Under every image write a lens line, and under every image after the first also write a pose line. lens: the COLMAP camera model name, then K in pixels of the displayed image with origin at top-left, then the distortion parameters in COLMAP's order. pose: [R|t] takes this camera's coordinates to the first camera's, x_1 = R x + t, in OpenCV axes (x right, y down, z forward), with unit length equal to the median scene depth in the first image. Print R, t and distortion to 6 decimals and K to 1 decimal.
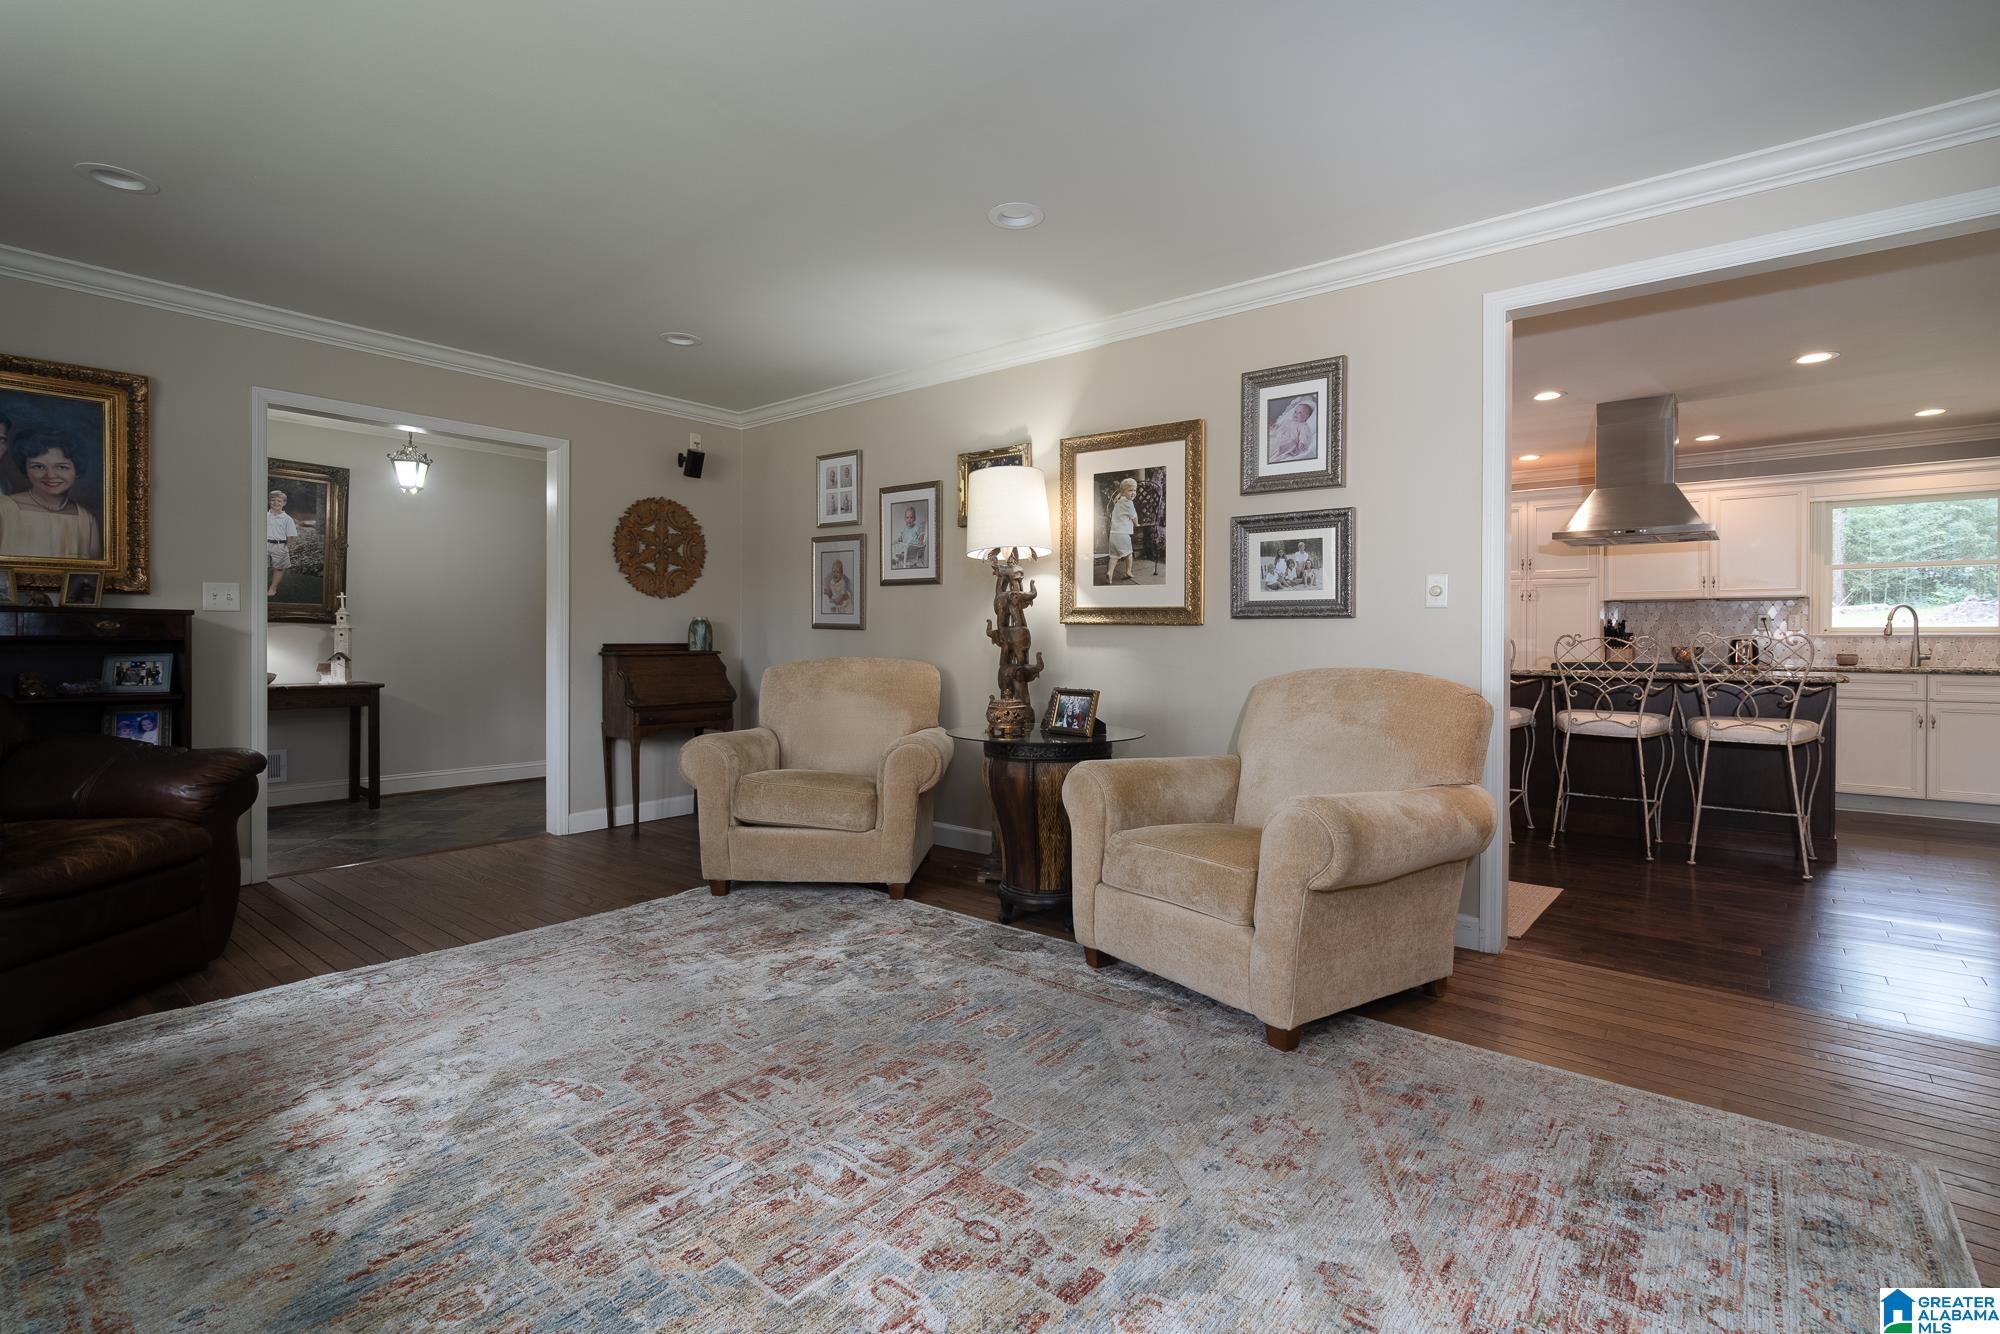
lens RADIAL K [[914.8, 0, 1009.4], [0, 914.8, 639.4], [0, 0, 1]] dist [-0.001073, 0.000223]
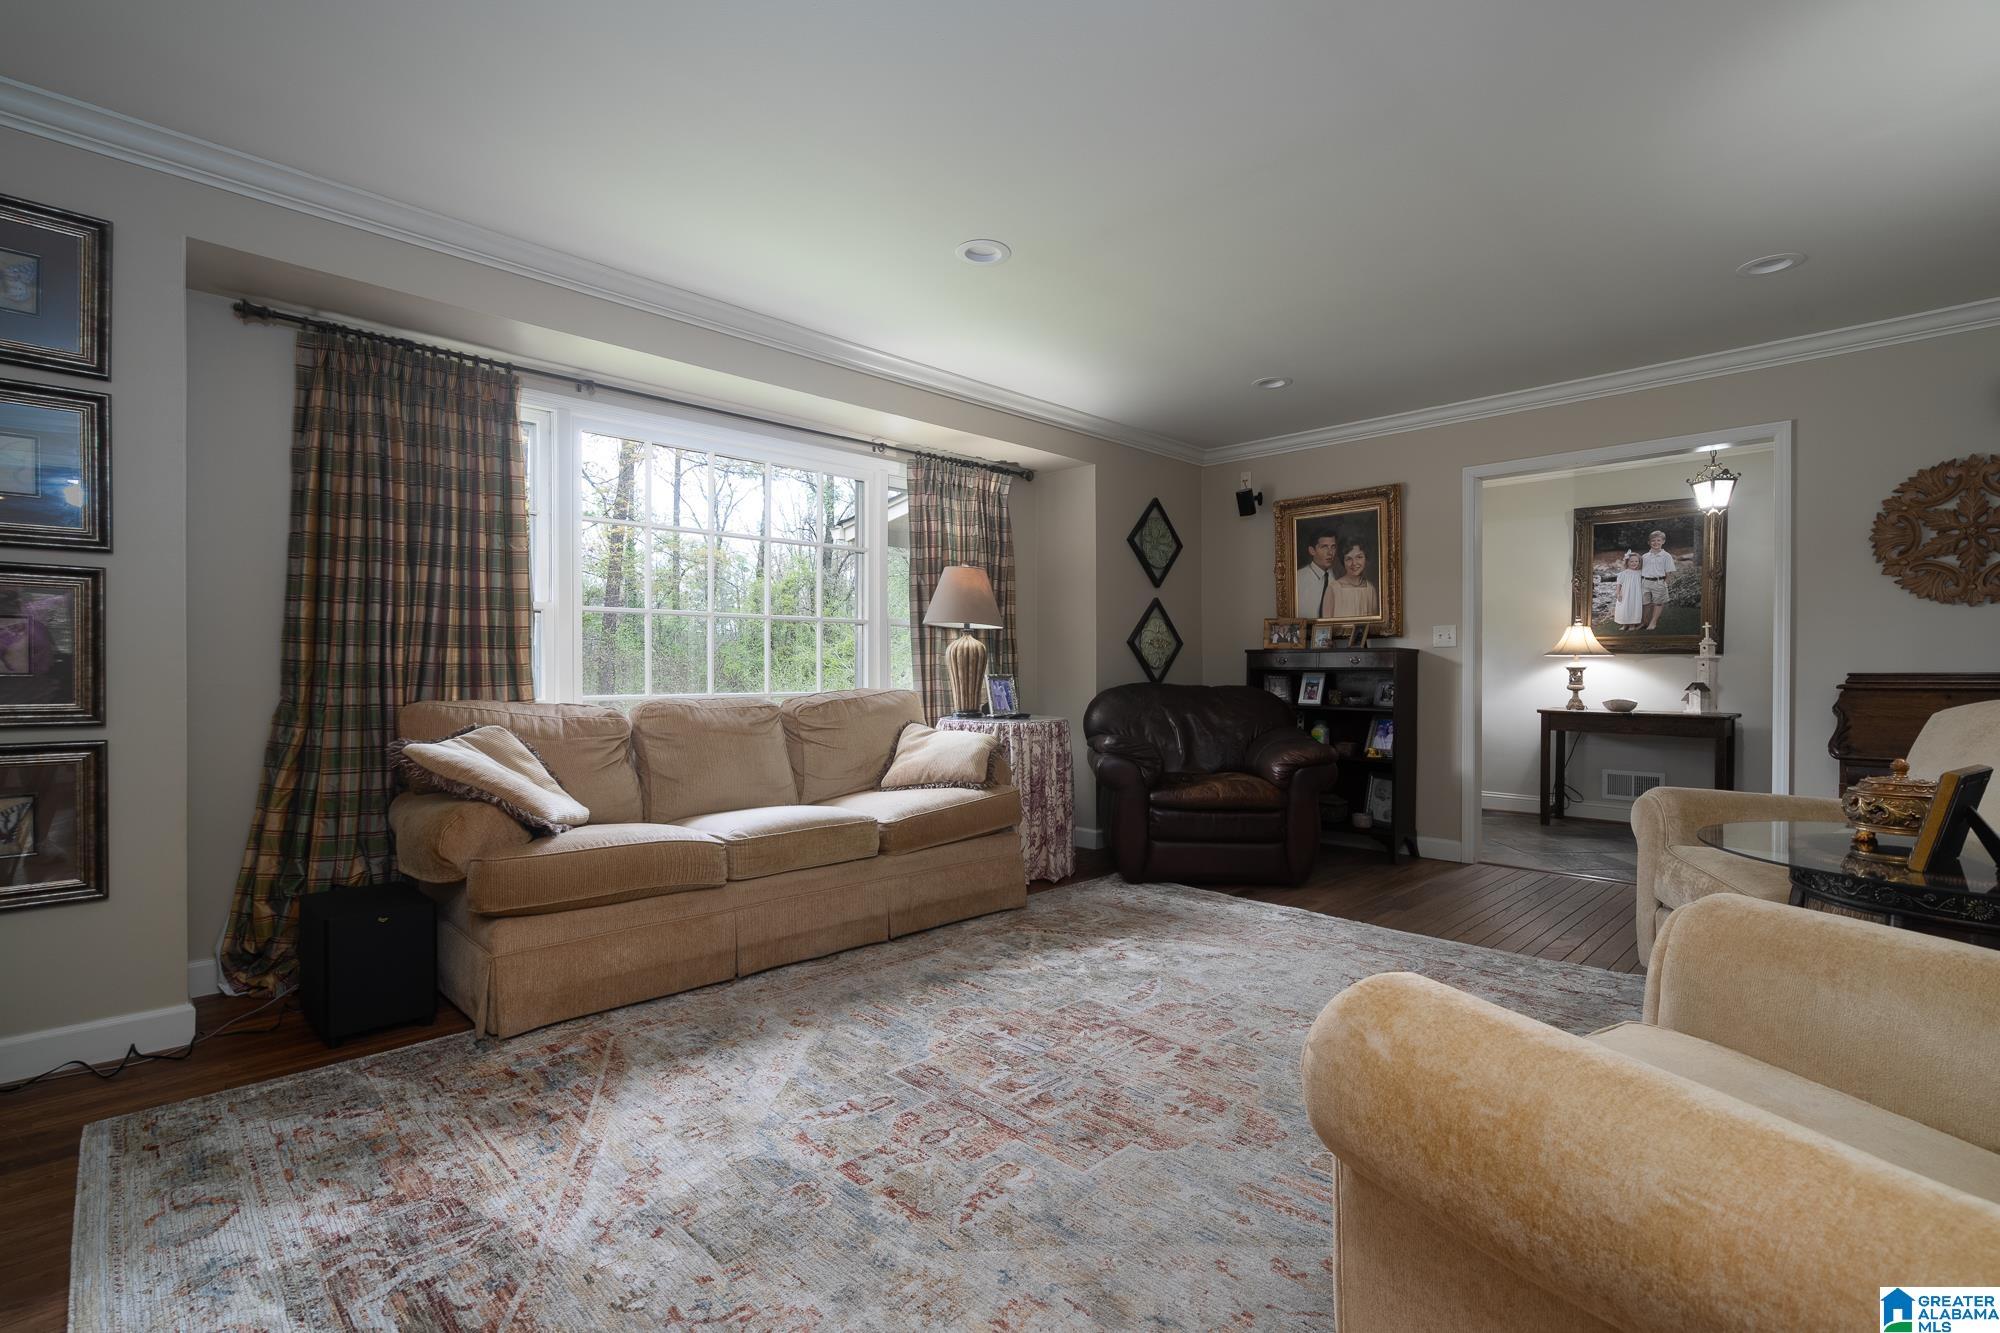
lens RADIAL K [[911.8, 0, 1005.0], [0, 911.8, 678.5], [0, 0, 1]] dist [-0.002897, -0.000240]
pose [[-0.091626, 0.005001, -0.995781, 0.663889], [0.000587, 0.999987, 0.004968, 0.008992], [0.995793, -0.000130, -0.091628, 0.671859]]
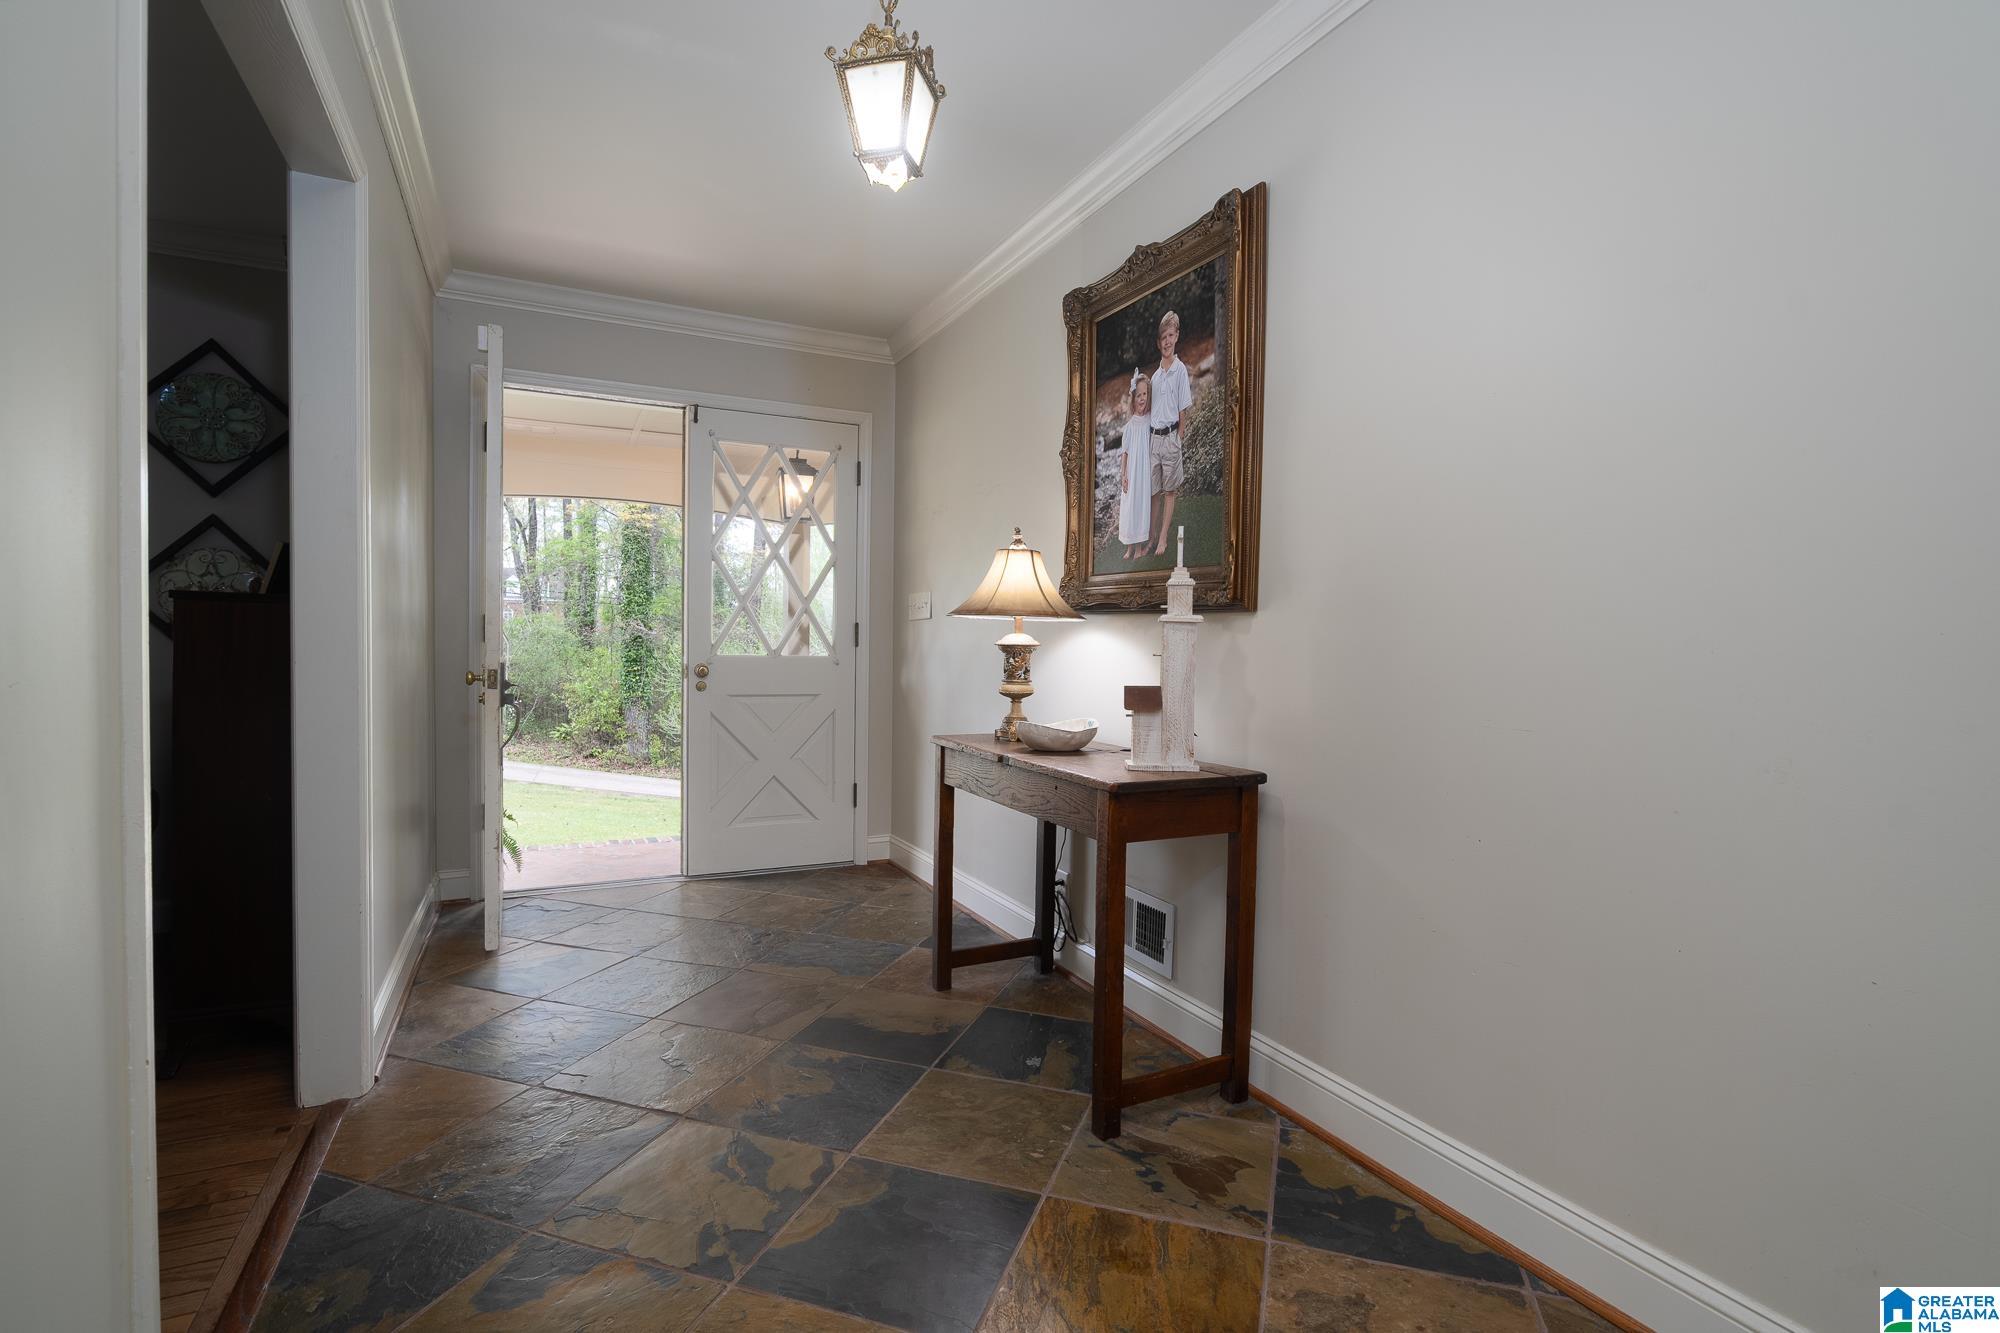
lens RADIAL K [[914.8, 0, 1009.4], [0, 914.8, 638.9], [0, 0, 1]] dist [-0.001073, 0.000223]
pose [[-0.390790, -0.008215, -0.920443, -0.734854], [-0.007585, 0.999955, -0.005704, -0.006454], [0.920449, 0.004753, -0.390834, 2.199350]]
